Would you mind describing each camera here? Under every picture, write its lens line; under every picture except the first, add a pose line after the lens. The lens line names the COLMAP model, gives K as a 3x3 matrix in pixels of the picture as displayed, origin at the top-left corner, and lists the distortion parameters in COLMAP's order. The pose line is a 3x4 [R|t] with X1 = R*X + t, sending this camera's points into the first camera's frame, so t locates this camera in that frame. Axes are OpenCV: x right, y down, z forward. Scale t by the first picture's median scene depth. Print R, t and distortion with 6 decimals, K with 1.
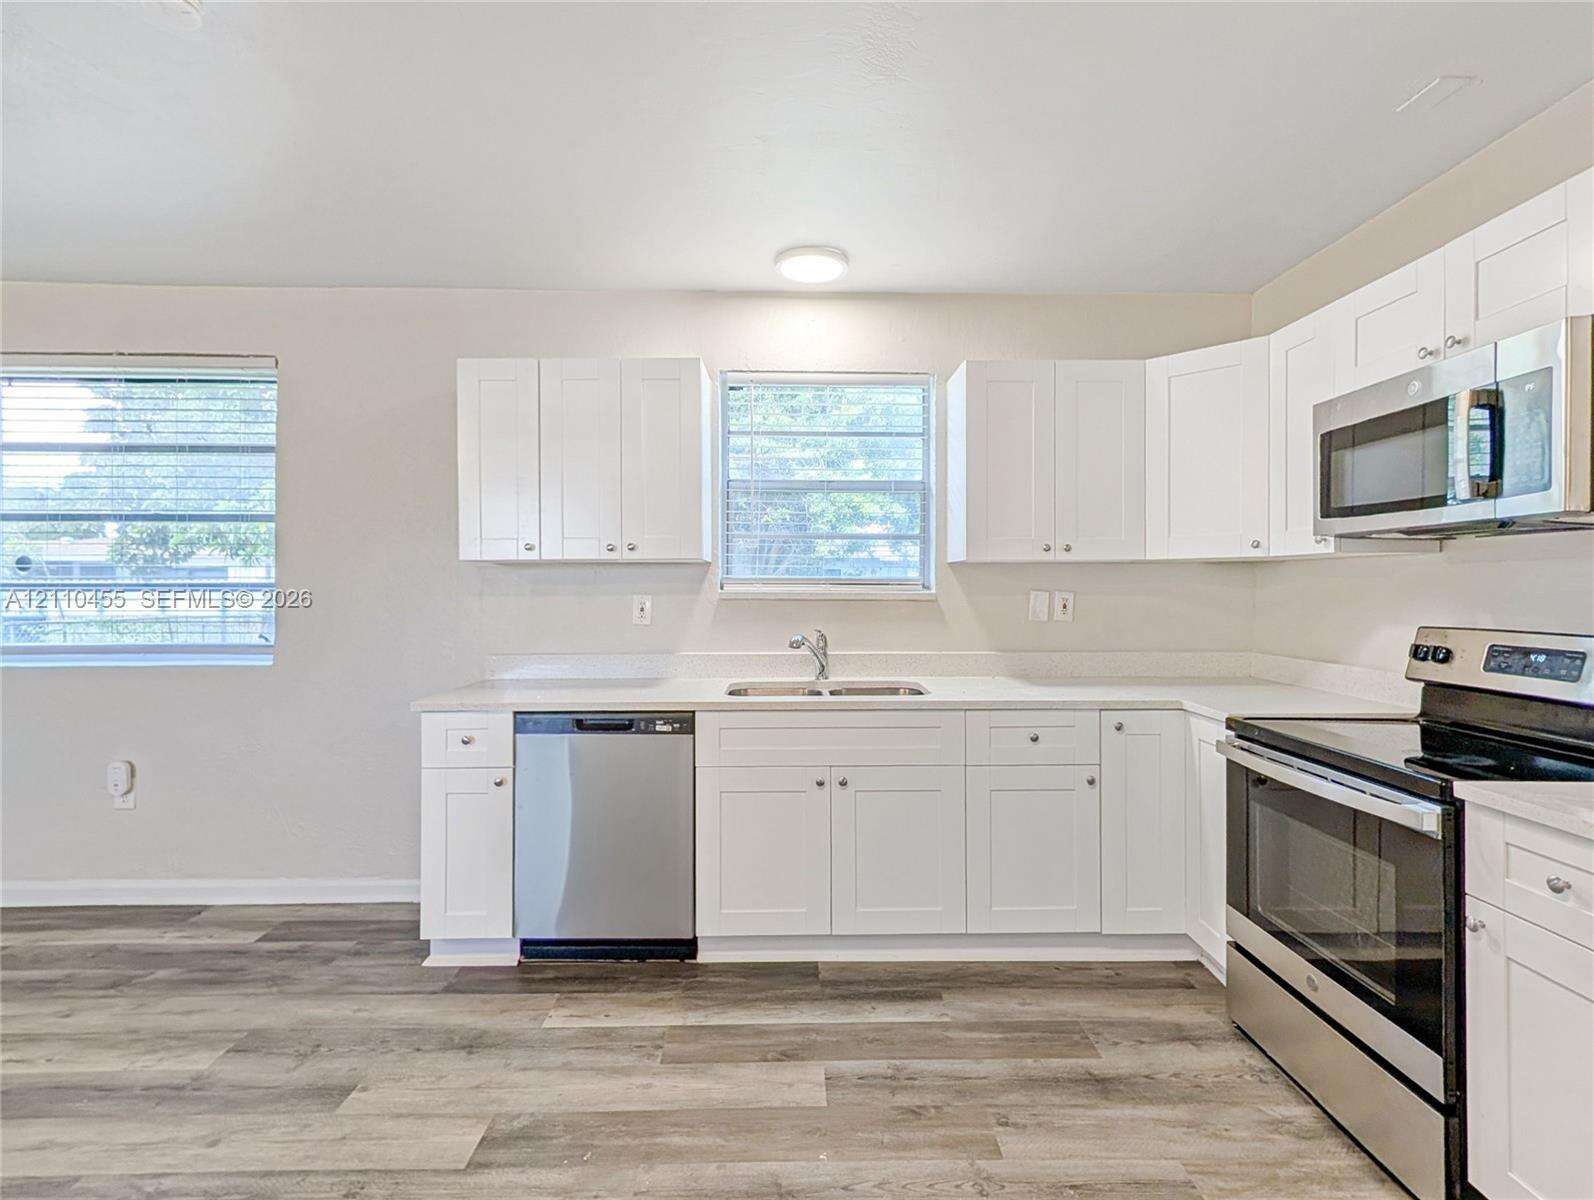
lens RADIAL K [[758.4, 0, 798.7], [0, 758.4, 592.8], [0, 0, 1]] dist [0.011779, -0.000280]
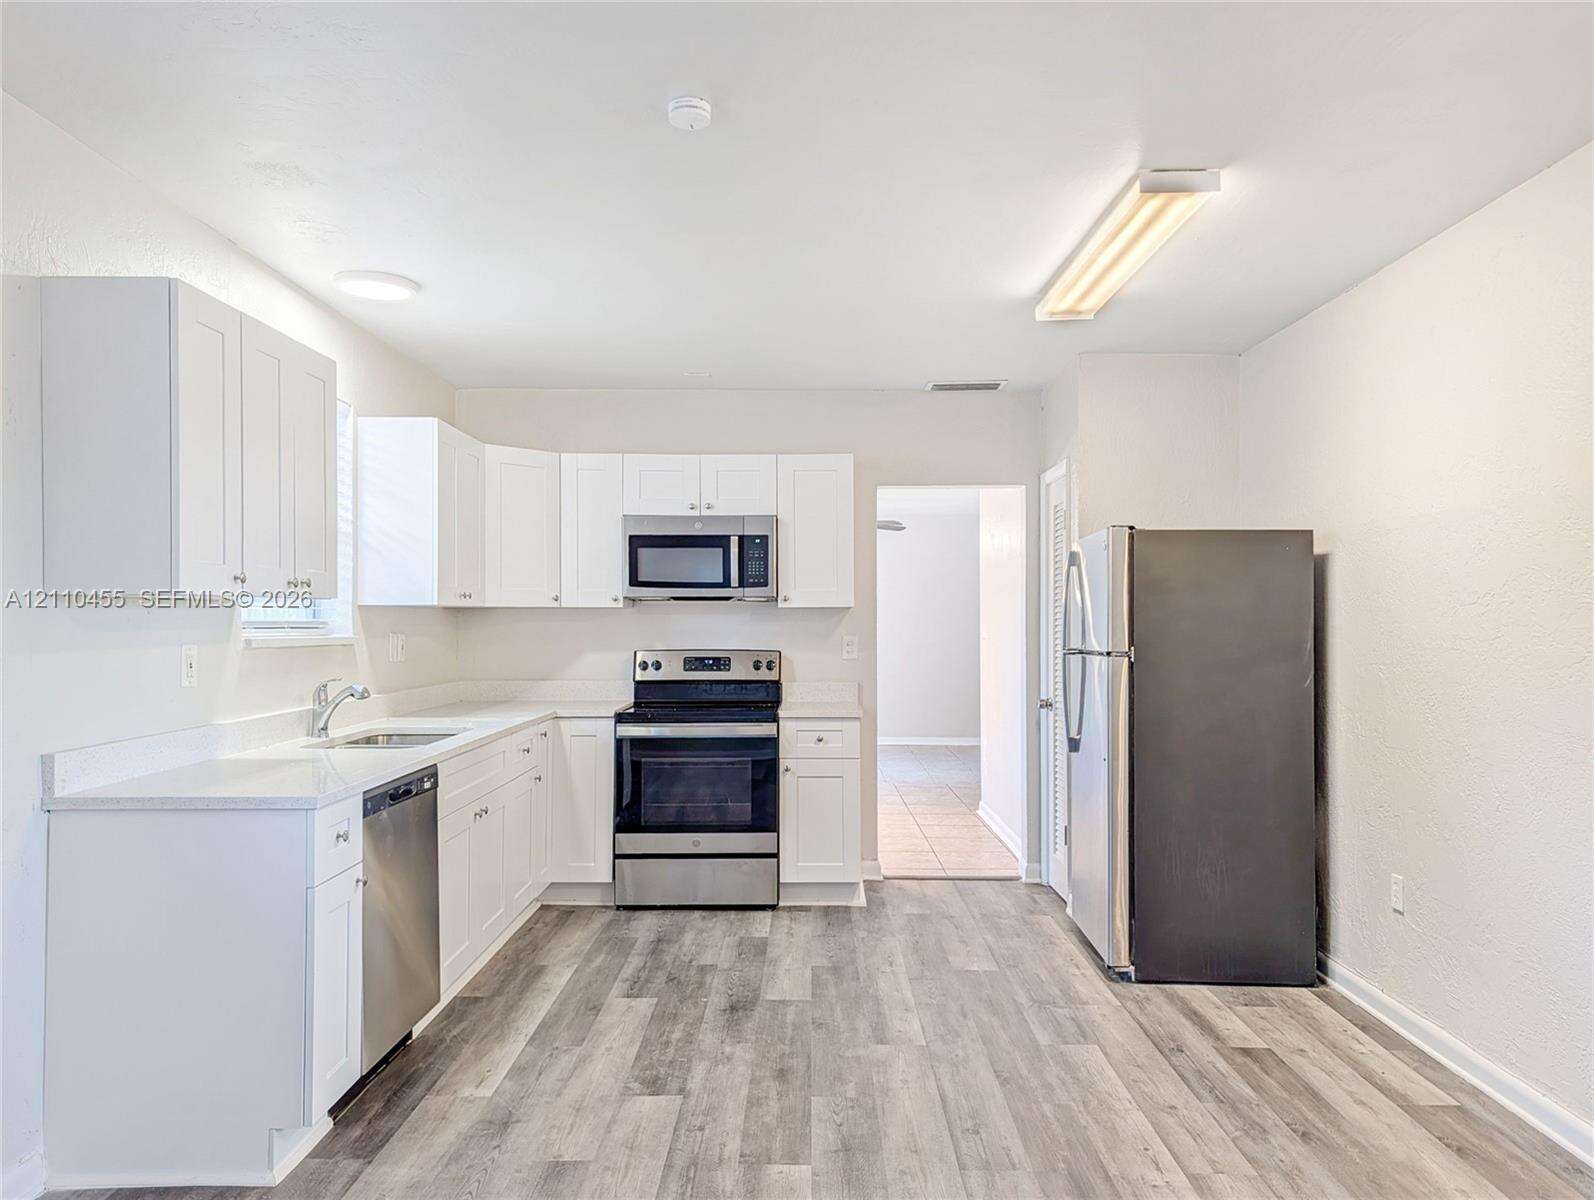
lens RADIAL K [[1162.5, 0, 797.0], [0, 1162.5, 600.0], [0, 0, 1]] dist [0.040276, -0.009544]
pose [[0.022890, 0.016553, 0.999601, -1.692491], [0.007615, 0.999831, -0.016731, -0.021381], [-0.999709, 0.007995, 0.022760, 0.543785]]
